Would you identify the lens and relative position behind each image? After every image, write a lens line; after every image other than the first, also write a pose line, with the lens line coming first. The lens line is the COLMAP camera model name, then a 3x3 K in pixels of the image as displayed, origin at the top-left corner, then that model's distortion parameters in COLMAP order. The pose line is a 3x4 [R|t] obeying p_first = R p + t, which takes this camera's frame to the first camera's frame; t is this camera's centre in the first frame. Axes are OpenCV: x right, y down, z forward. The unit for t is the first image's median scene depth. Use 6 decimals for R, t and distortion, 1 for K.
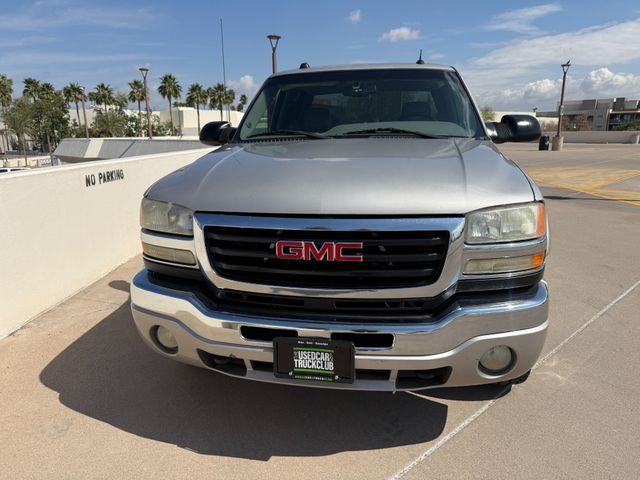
lens RADIAL K [[452.3, 0, 320.0], [0, 452.3, 246.2], [0, 0, 1]] dist [0.018934, -0.033324]
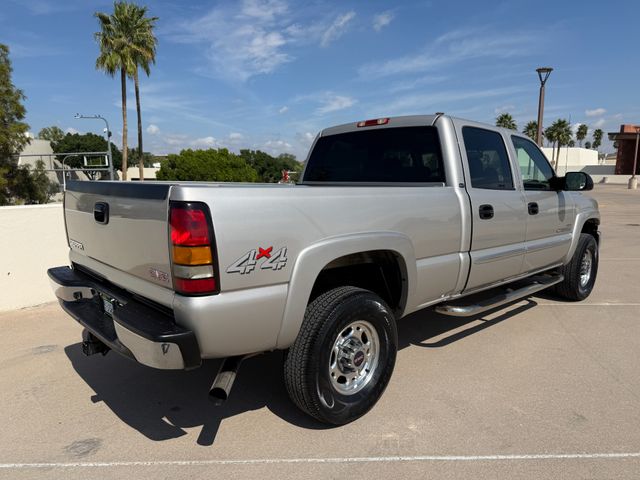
lens RADIAL K [[452.3, 0, 321.7], [0, 452.3, 244.7], [0, 0, 1]] dist [0.018934, -0.033324]
pose [[0.754363, 0.113723, -0.646532, 1.664655], [-0.167208, 0.985682, -0.021717, -0.236824], [0.634805, 0.124488, 0.762578, 0.714476]]
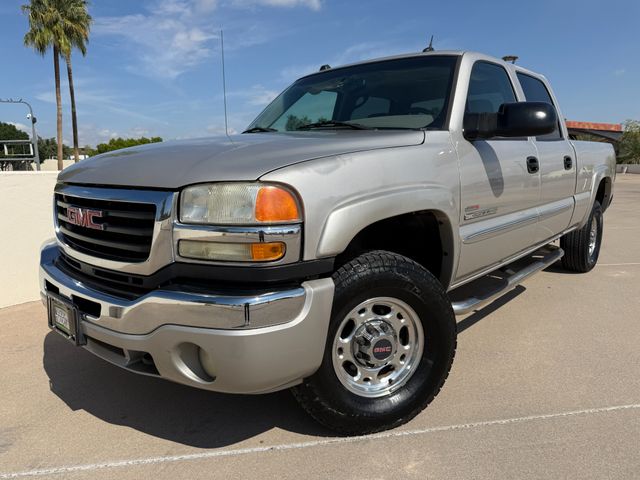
lens RADIAL K [[452.3, 0, 321.4], [0, 452.3, 246.8], [0, 0, 1]] dist [0.018934, -0.033324]
pose [[0.845961, 0.102883, -0.523225, 0.888885], [-0.135605, 0.990460, -0.024493, 0.022919], [0.515714, 0.091672, 0.851842, 0.322083]]
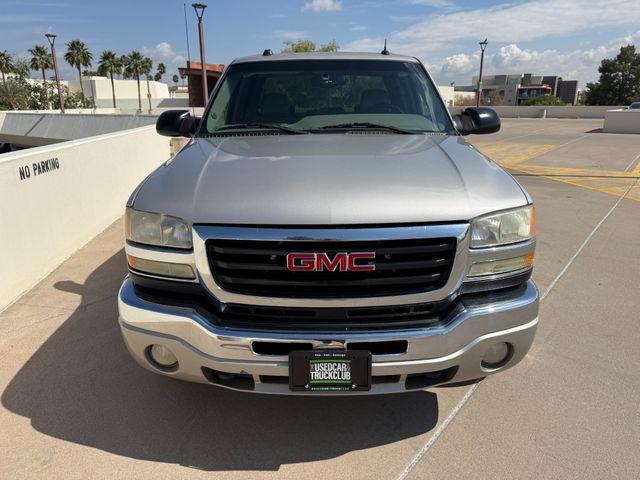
lens RADIAL K [[452.3, 0, 323.9], [0, 452.3, 241.9], [0, 0, 1]] dist [0.018934, -0.033324]
pose [[0.986310, -0.041553, 0.159581, -0.148202], [0.033840, 0.998138, 0.050748, -0.071111], [-0.161392, -0.044653, 0.985880, 0.024198]]
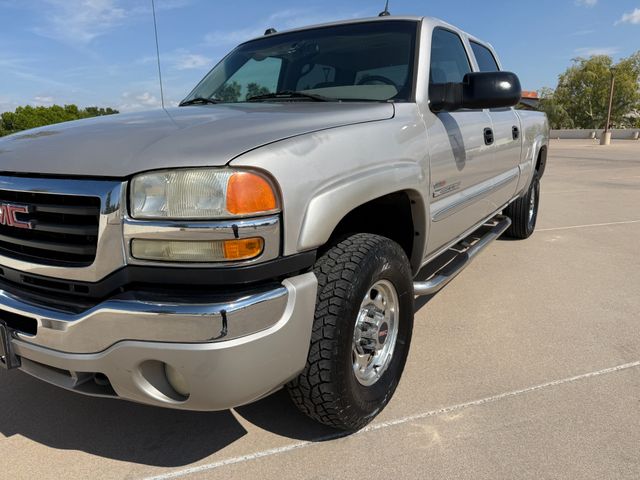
lens RADIAL K [[452.3, 0, 324.2], [0, 452.3, 242.4], [0, 0, 1]] dist [0.018934, -0.033324]
pose [[0.918183, 0.091313, -0.385490, 0.778908], [-0.092158, 0.995611, 0.016327, -0.005044], [0.385289, 0.020534, 0.922567, 0.363174]]
